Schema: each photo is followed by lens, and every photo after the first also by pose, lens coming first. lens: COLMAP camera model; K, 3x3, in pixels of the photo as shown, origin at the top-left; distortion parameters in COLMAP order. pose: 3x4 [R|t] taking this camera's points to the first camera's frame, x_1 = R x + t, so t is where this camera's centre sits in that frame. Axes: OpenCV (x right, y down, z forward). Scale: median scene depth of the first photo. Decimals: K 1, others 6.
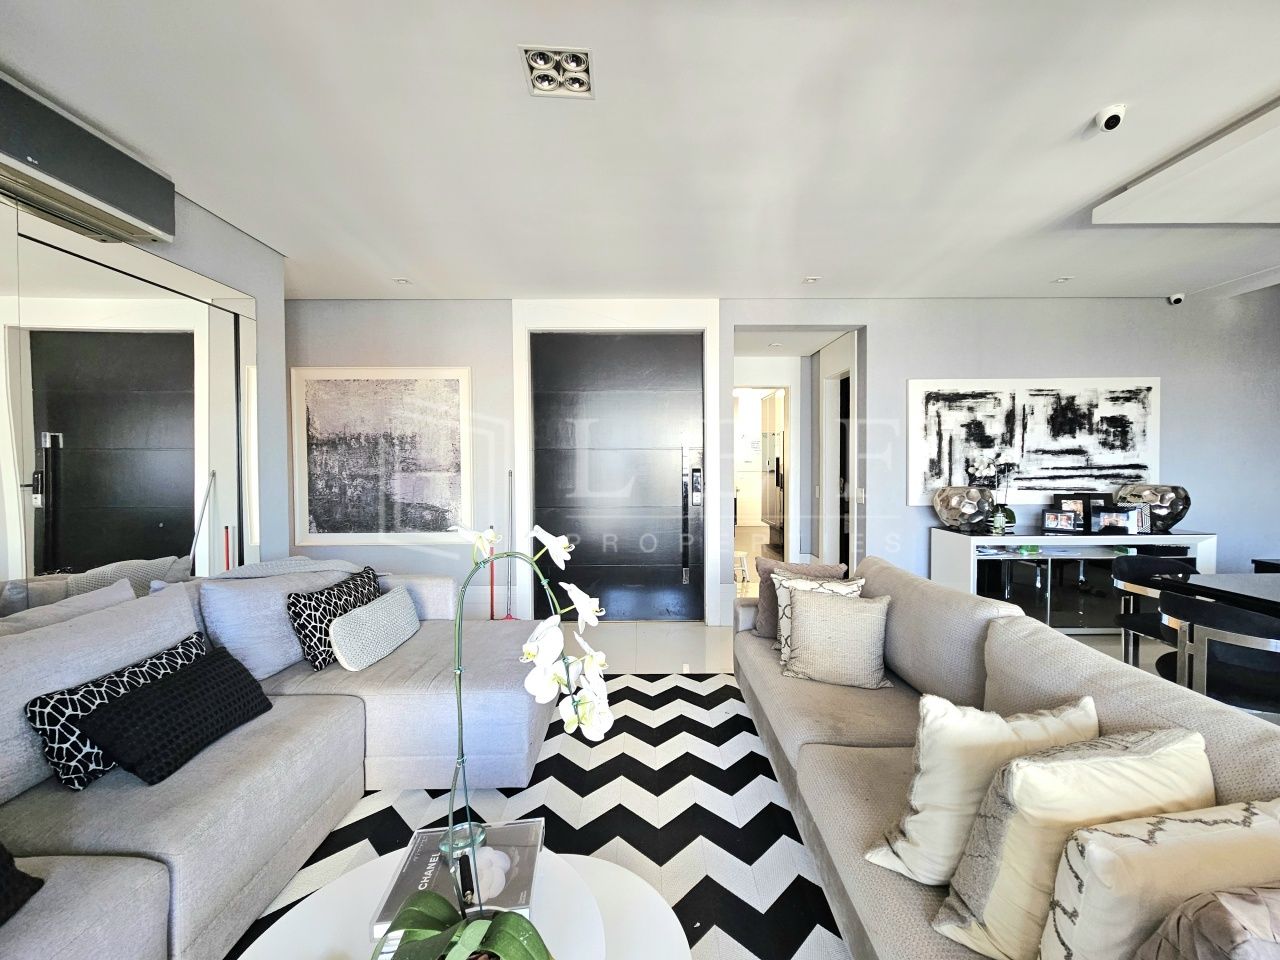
lens RADIAL K [[528.0, 0, 643.4], [0, 528.0, 478.2], [0, 0, 1]] dist [-0.001540, -0.000887]
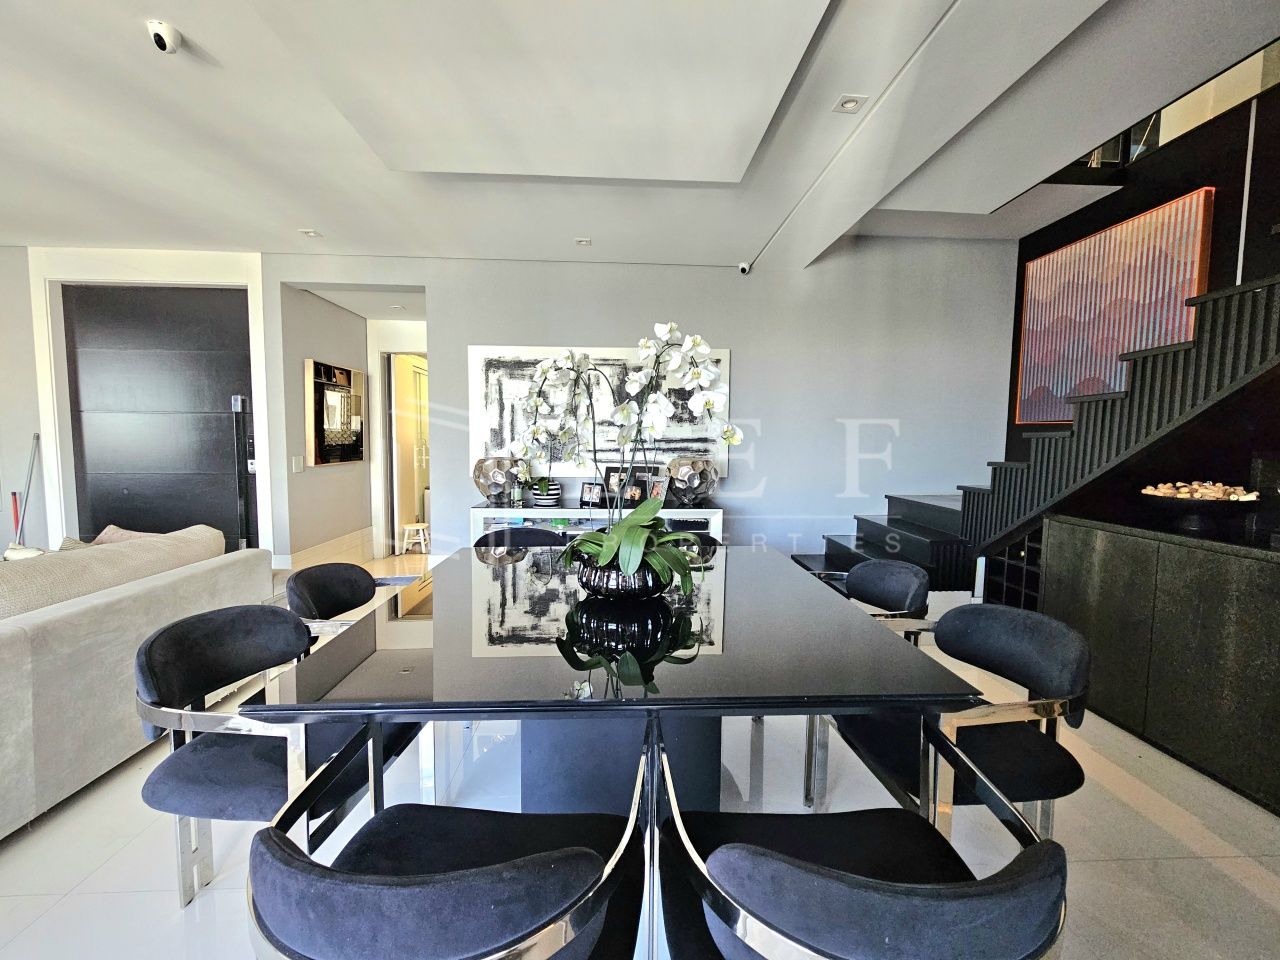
lens RADIAL K [[528.0, 0, 643.9], [0, 528.0, 470.9], [0, 0, 1]] dist [-0.001540, -0.000887]
pose [[0.998816, 0.013768, 0.046658, 0.778647], [-0.015511, 0.999187, 0.037205, 0.000129], [-0.046108, -0.037885, 0.998218, 0.022327]]
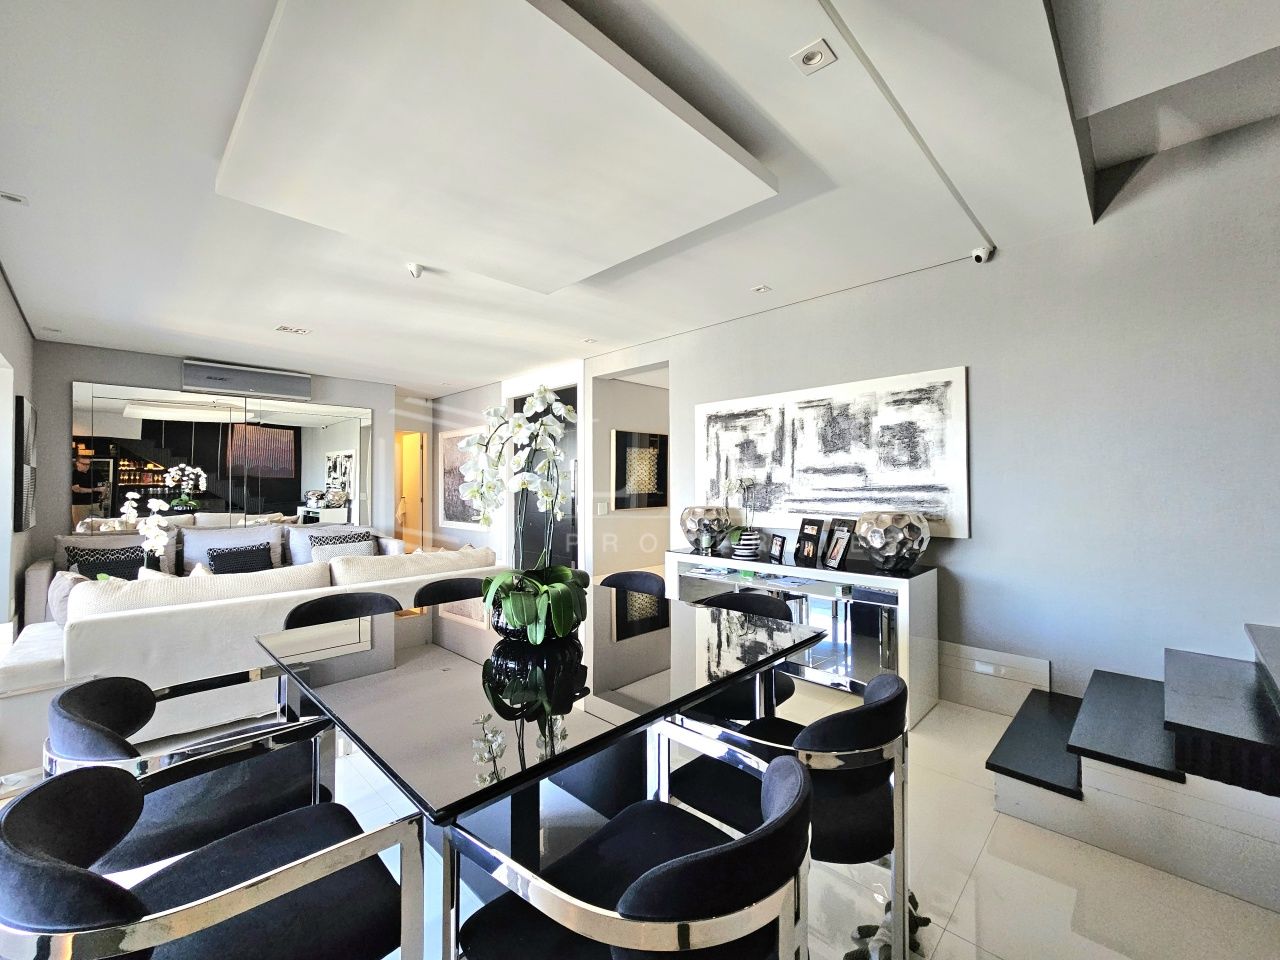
lens RADIAL K [[528.0, 0, 632.4], [0, 528.0, 486.0], [0, 0, 1]] dist [-0.001540, -0.000887]
pose [[0.697051, 0.006529, -0.716992, 1.182376], [-0.011595, 0.999930, -0.002167, -0.018658], [0.716928, 0.009824, 0.697078, 0.164179]]
